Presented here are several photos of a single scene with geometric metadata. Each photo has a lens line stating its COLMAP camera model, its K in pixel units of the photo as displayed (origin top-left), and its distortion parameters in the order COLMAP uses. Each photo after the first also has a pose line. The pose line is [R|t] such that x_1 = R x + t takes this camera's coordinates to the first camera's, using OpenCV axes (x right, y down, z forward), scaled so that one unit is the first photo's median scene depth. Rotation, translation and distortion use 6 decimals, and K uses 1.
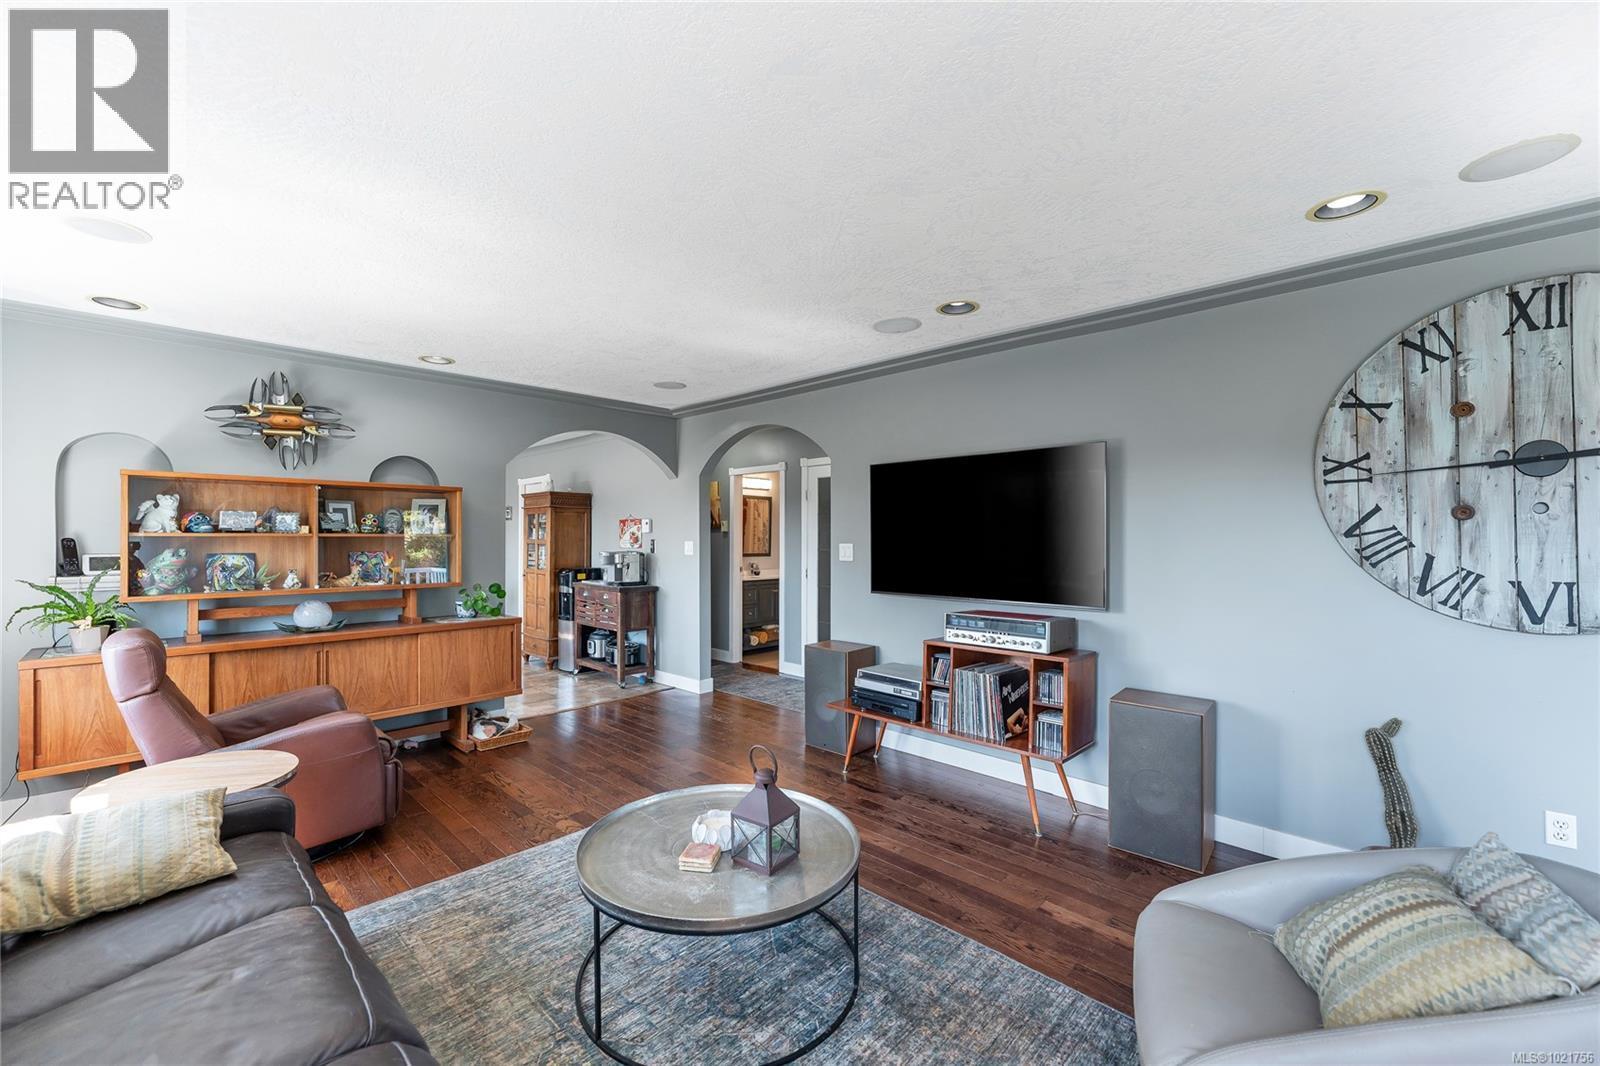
lens RADIAL K [[642.0, 0, 800.0], [0, 642.0, 533.0], [0, 0, 1]] dist [-0.000214, 0.000077]
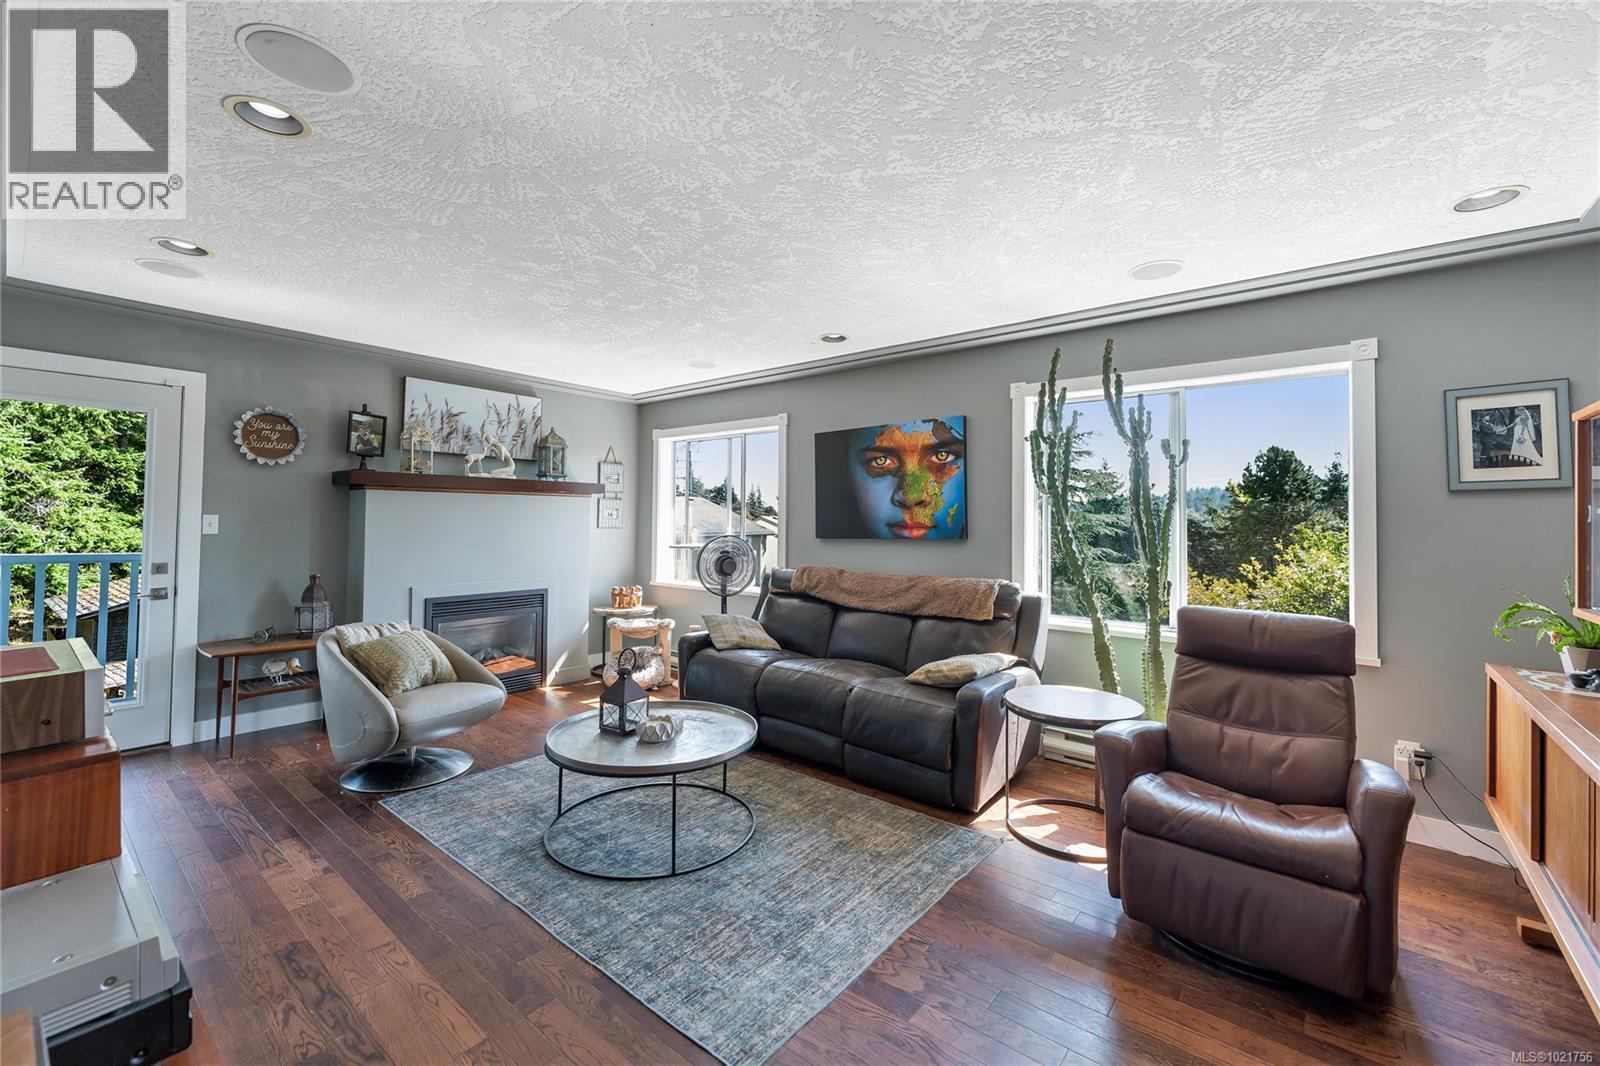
lens RADIAL K [[659.6, 0, 800.9], [0, 659.6, 506.2], [0, 0, 1]] dist [-0.000178, 0.000103]
pose [[-0.996912, -0.016104, -0.076861, -0.223980], [-0.013844, 0.999458, -0.029853, 0.030028], [0.077300, -0.028697, -0.996595, 1.723210]]
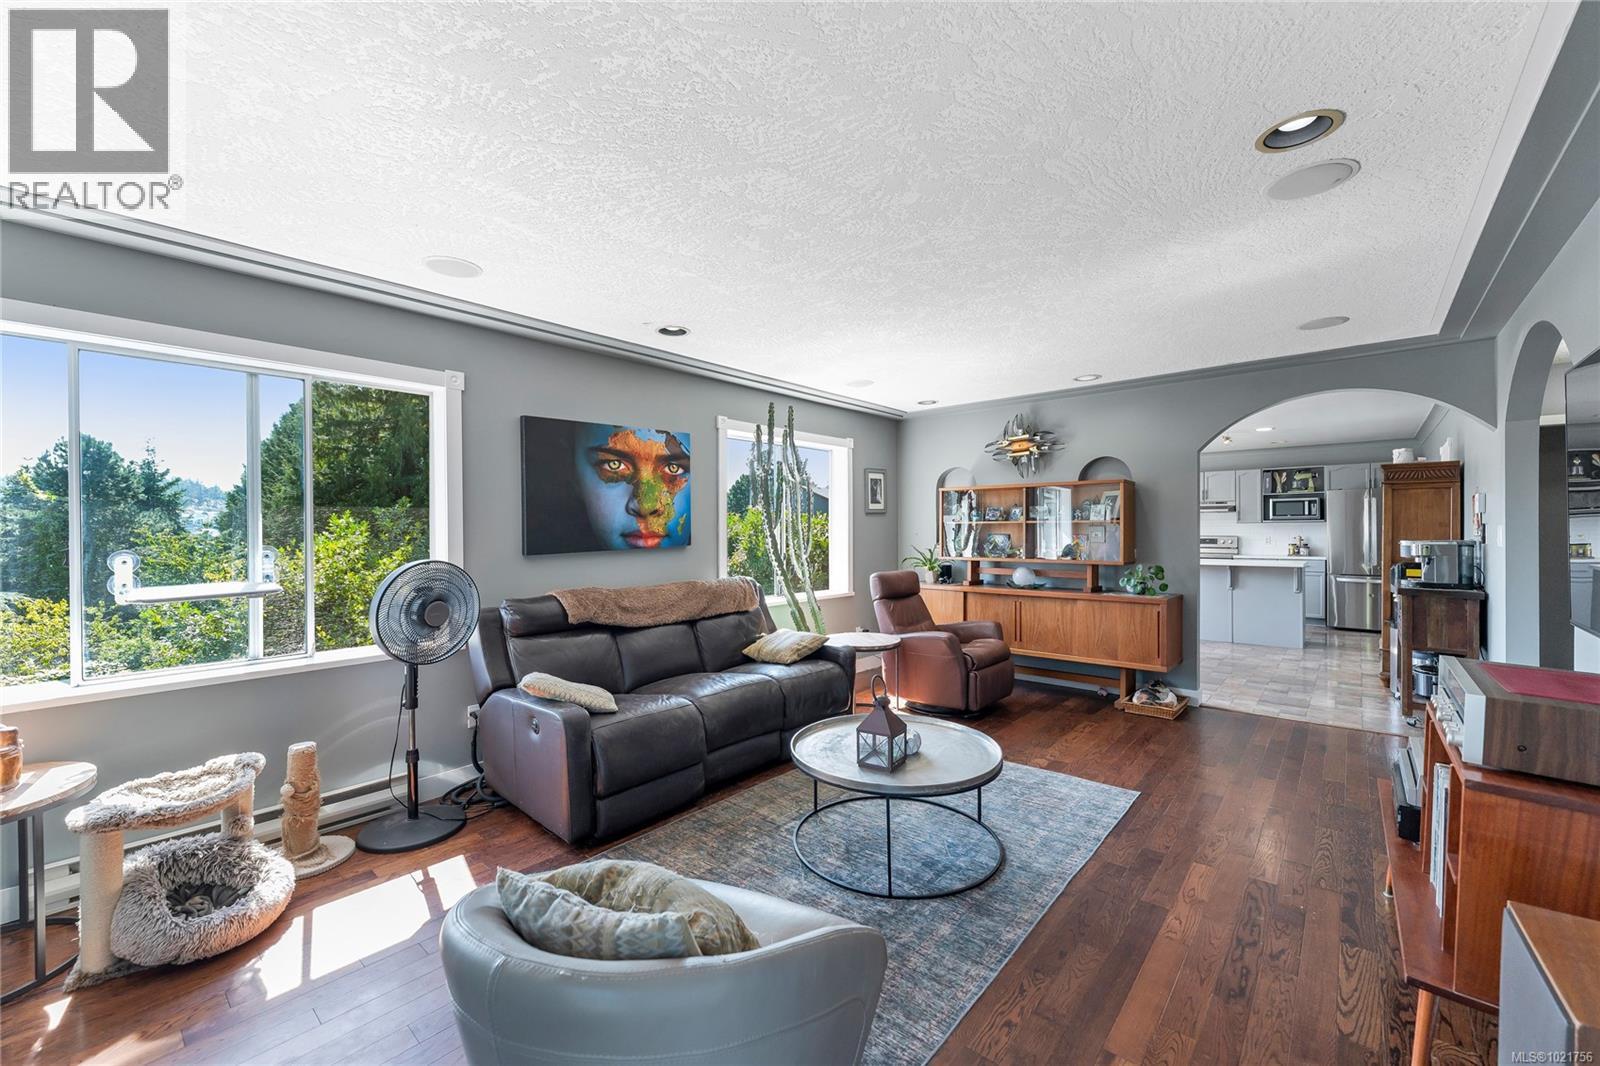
lens RADIAL K [[642.0, 0, 800.0], [0, 642.0, 533.0], [0, 0, 1]] dist [-0.000214, 0.000077]
pose [[0.052803, 0.006069, -0.998587, 0.854008], [0.011127, 0.999916, 0.006665, 0.015691], [0.998543, -0.011463, 0.052731, 0.524740]]
